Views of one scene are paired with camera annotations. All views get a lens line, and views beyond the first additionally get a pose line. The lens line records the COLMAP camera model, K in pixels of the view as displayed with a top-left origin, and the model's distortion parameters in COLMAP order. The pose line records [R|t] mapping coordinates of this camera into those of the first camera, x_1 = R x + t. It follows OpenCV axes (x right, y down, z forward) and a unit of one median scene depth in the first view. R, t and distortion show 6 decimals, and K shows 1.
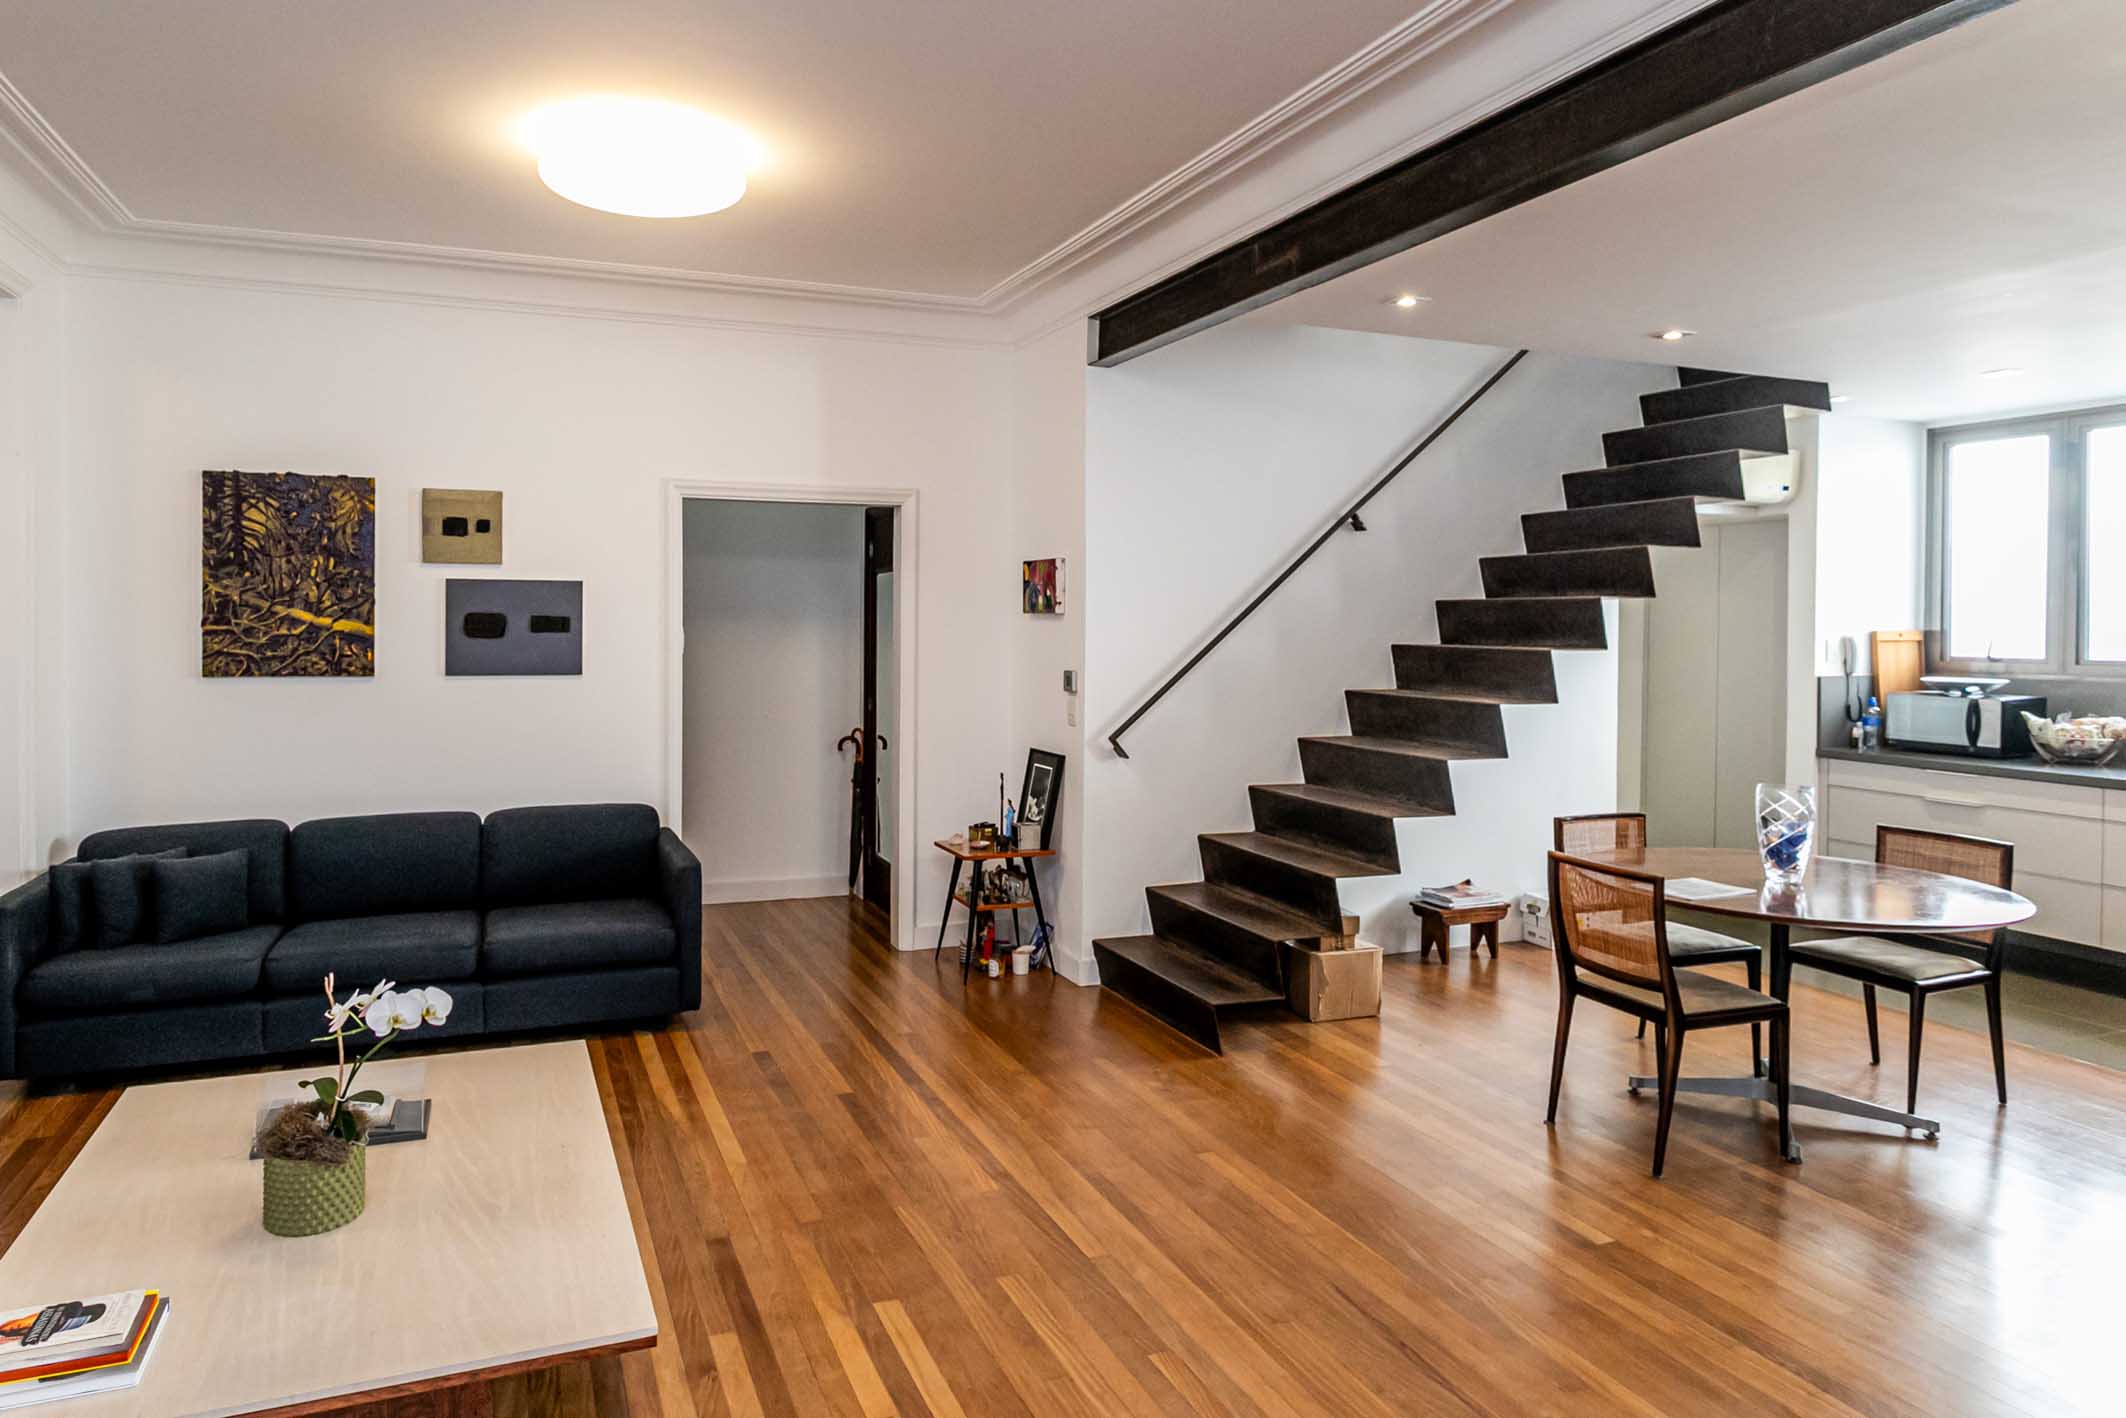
lens RADIAL K [[1239.7, 0, 978.5], [0, 1239.7, 631.0], [0, 0, 1]] dist [-0.002187, -0.000433]
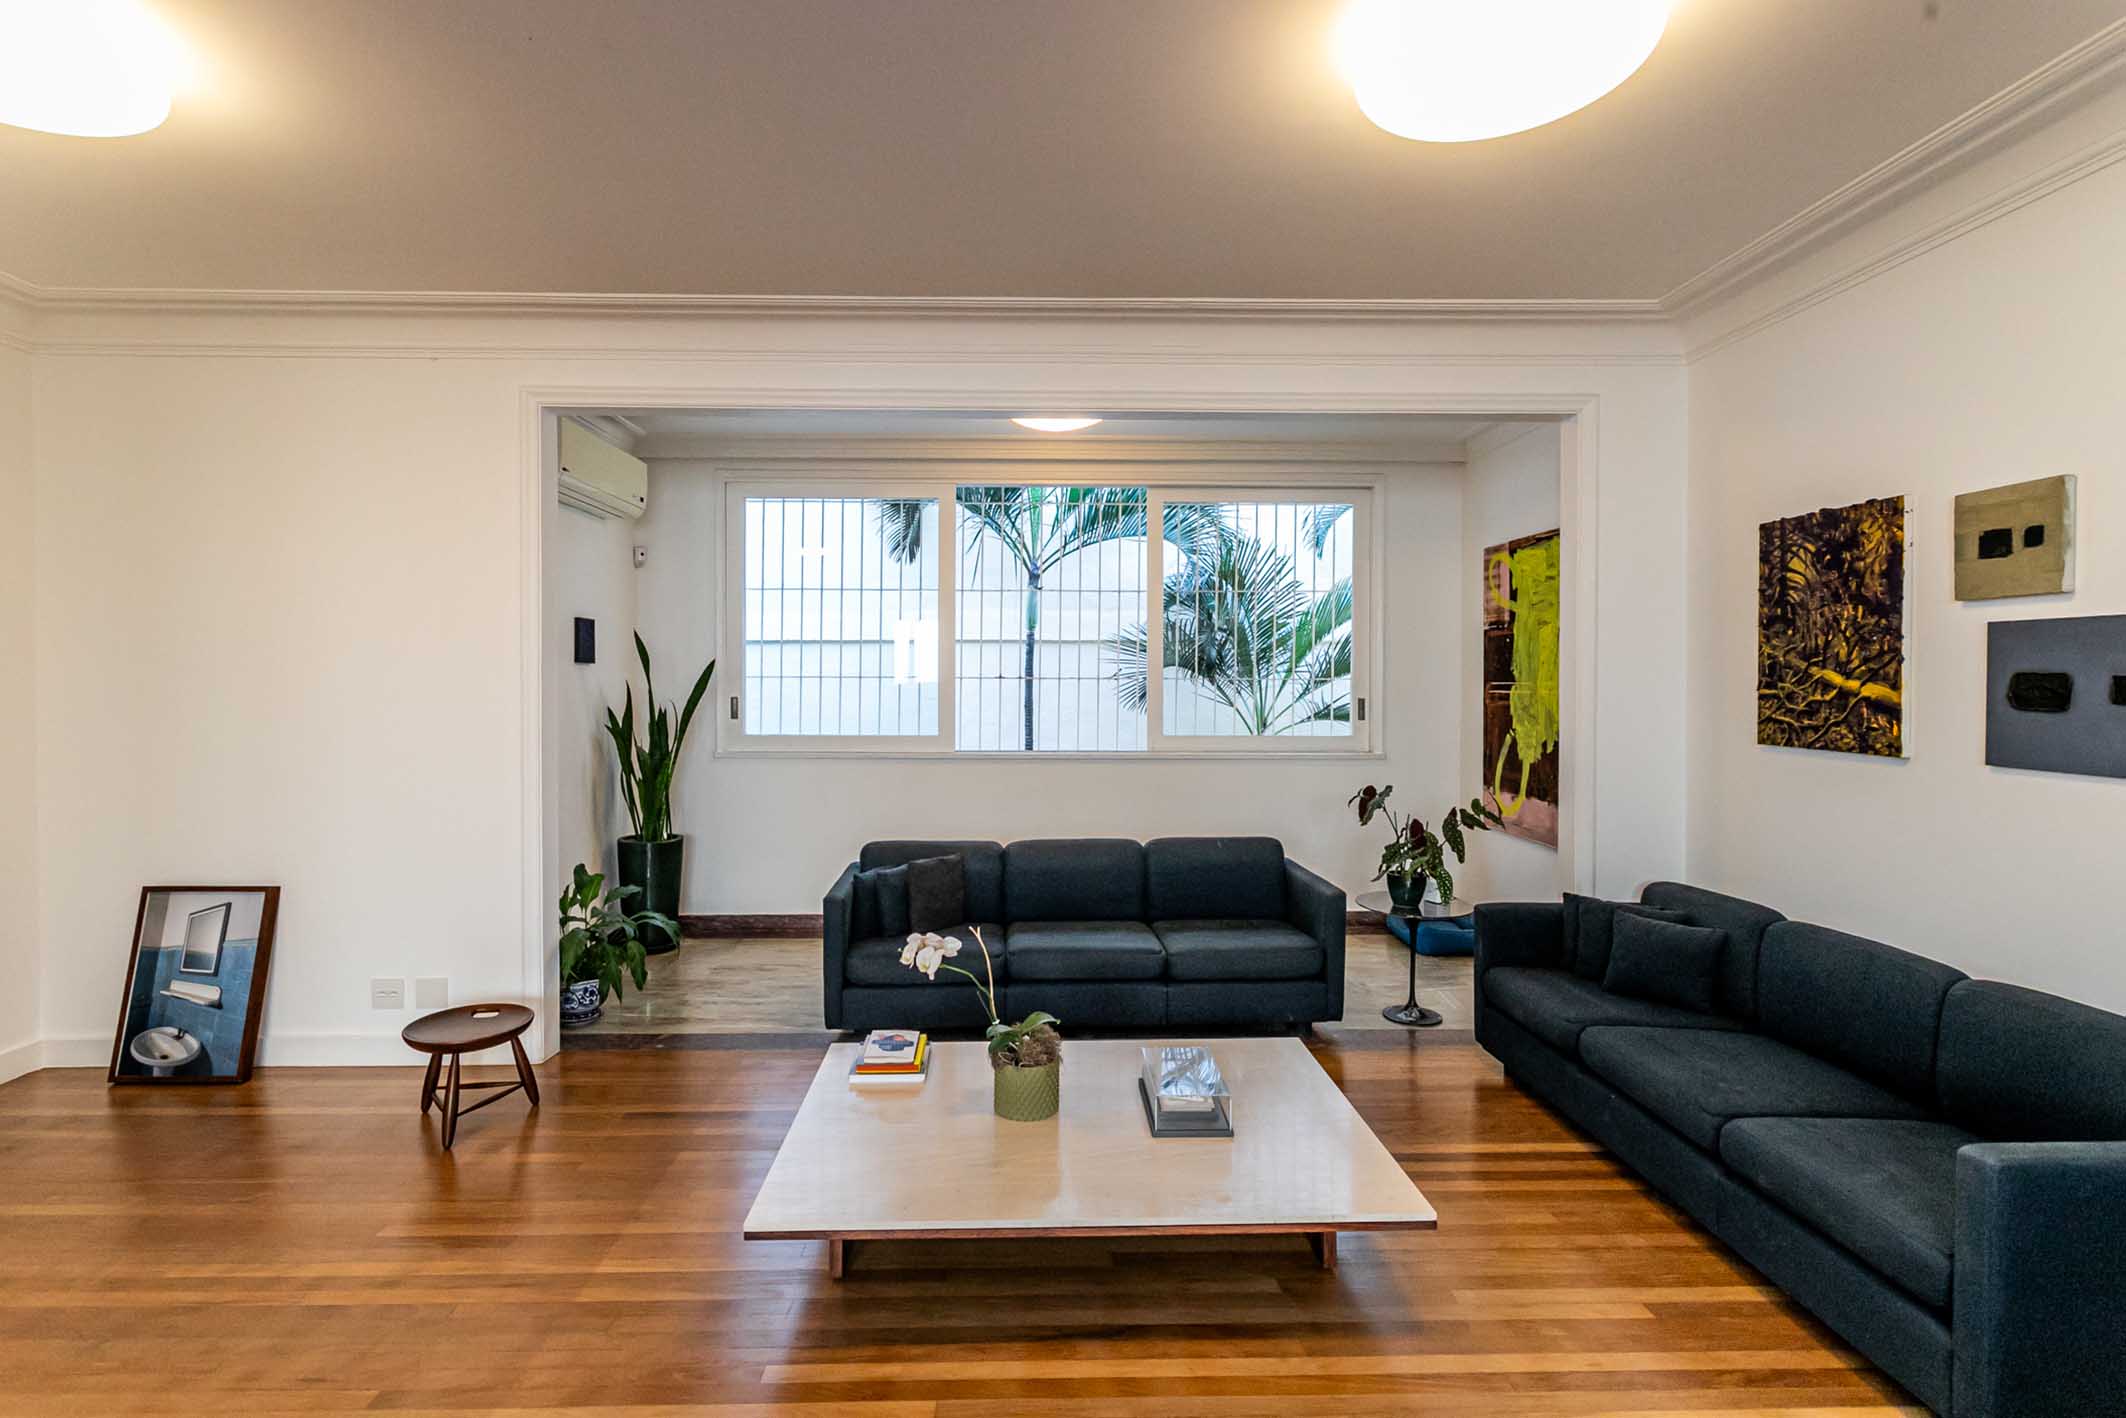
lens RADIAL K [[1018.4, 0, 1056.4], [0, 1018.4, 684.9], [0, 0, 1]] dist [-0.000006, 0.000895]
pose [[-0.315341, 0.000225, -0.948978, 0.267607], [-0.011778, 0.999922, 0.004151, -0.004564], [0.948905, 0.012486, -0.315314, 0.718986]]
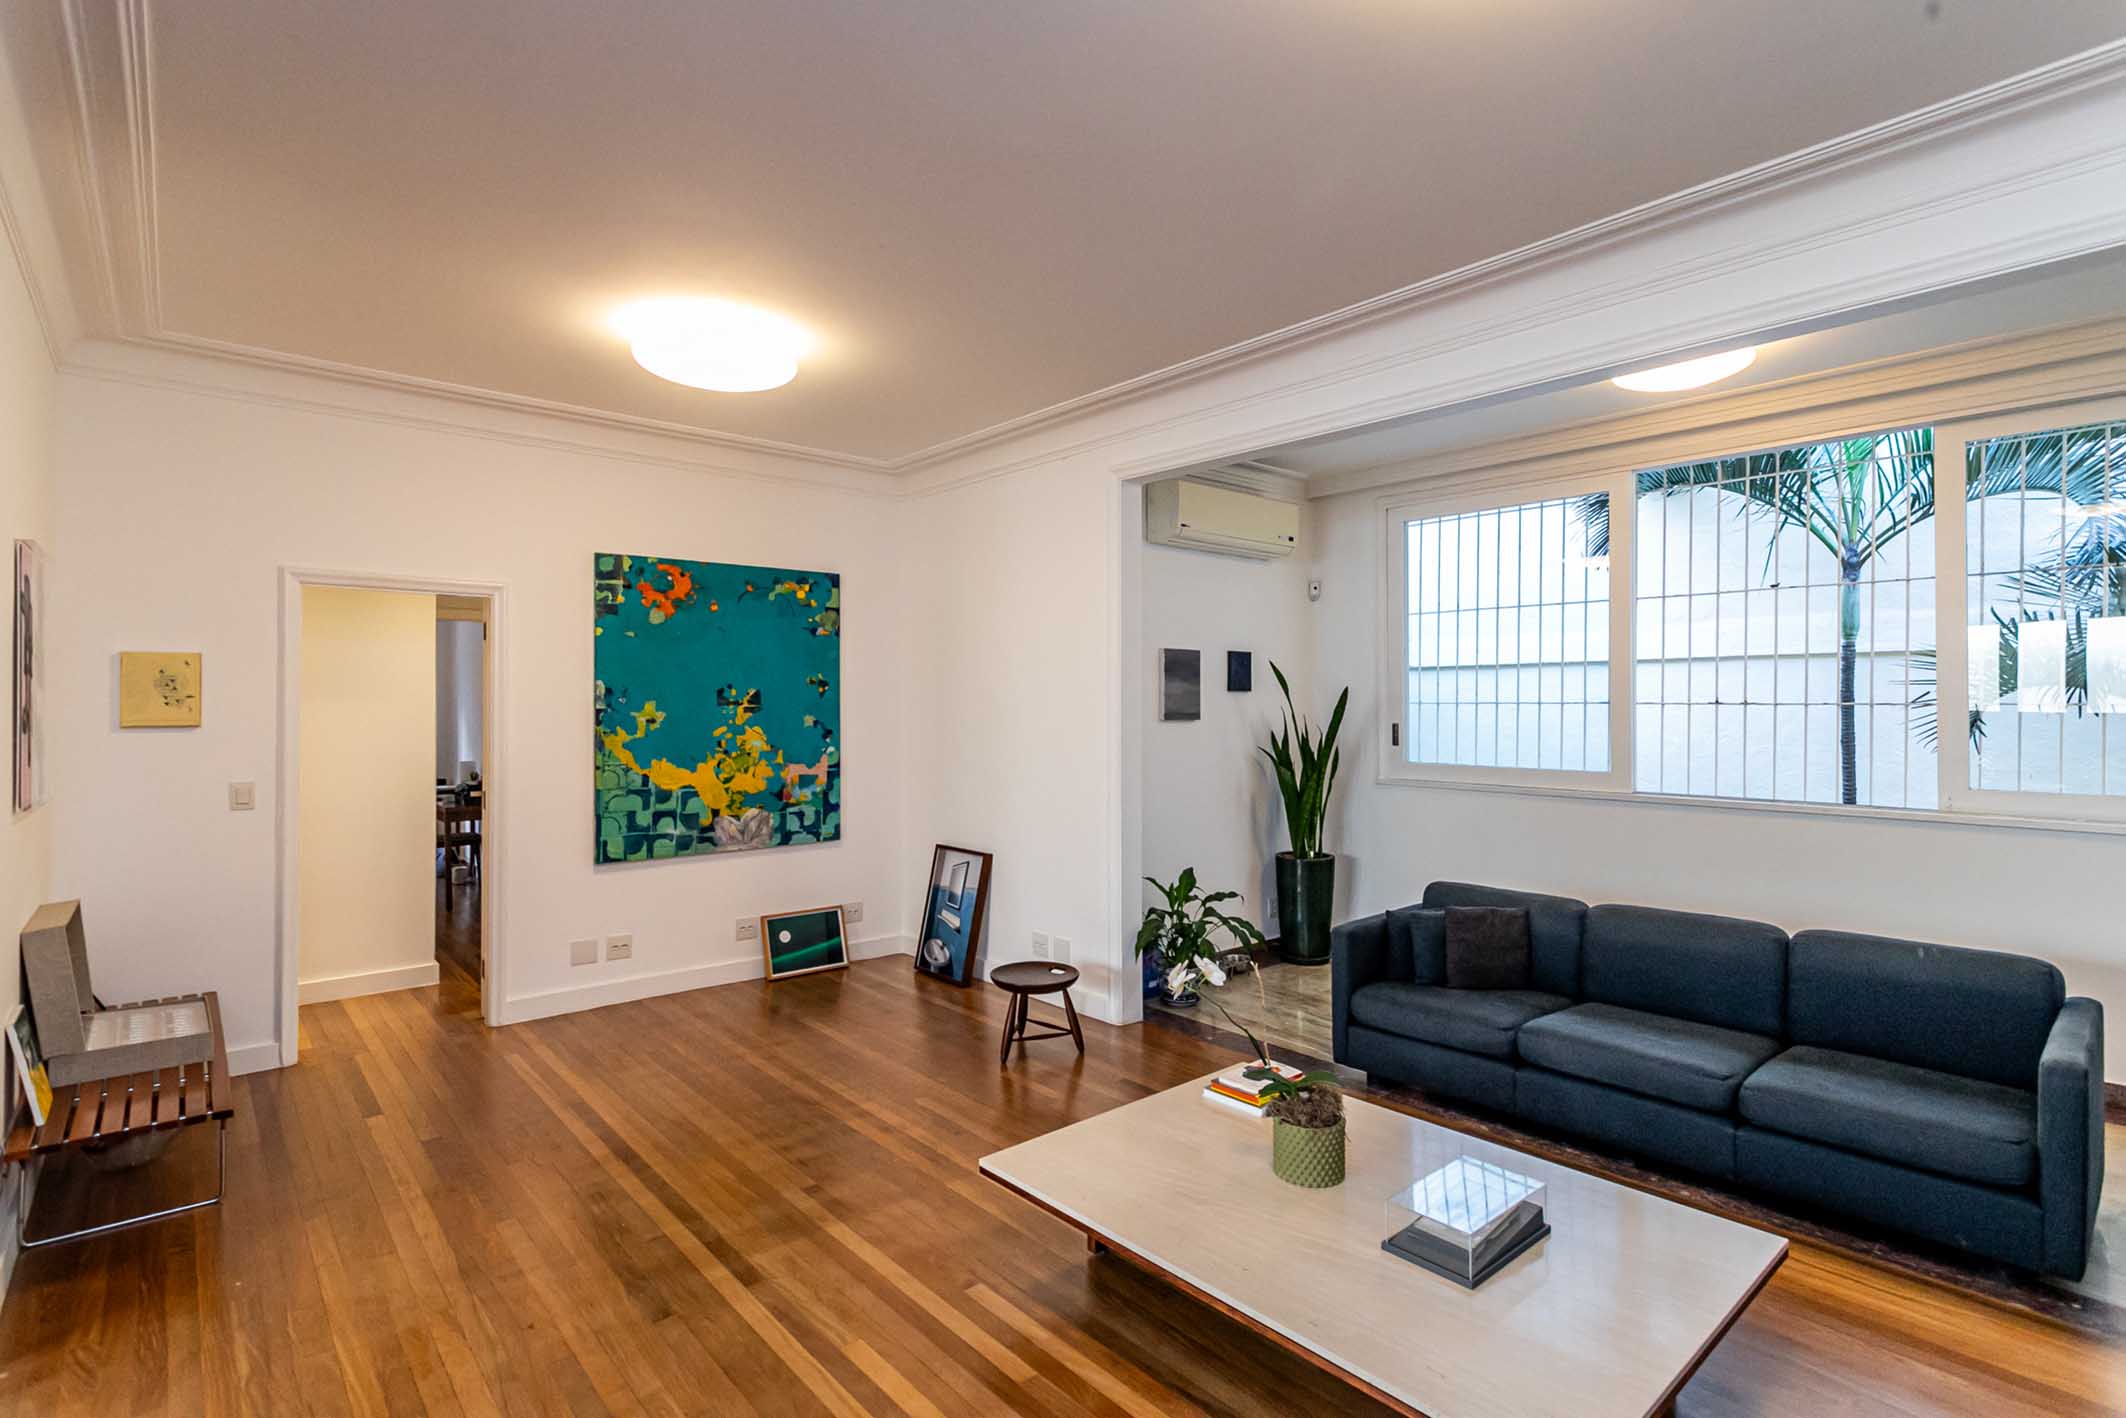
lens RADIAL K [[1038.8, 0, 1068.6], [0, 1038.8, 697.6], [0, 0, 1]] dist [0.002527, 0.000900]
pose [[-0.932867, -0.007806, -0.360136, 0.030898], [-0.008067, 0.999967, -0.000778, -0.007743], [0.360131, 0.002180, -0.932899, 0.990754]]
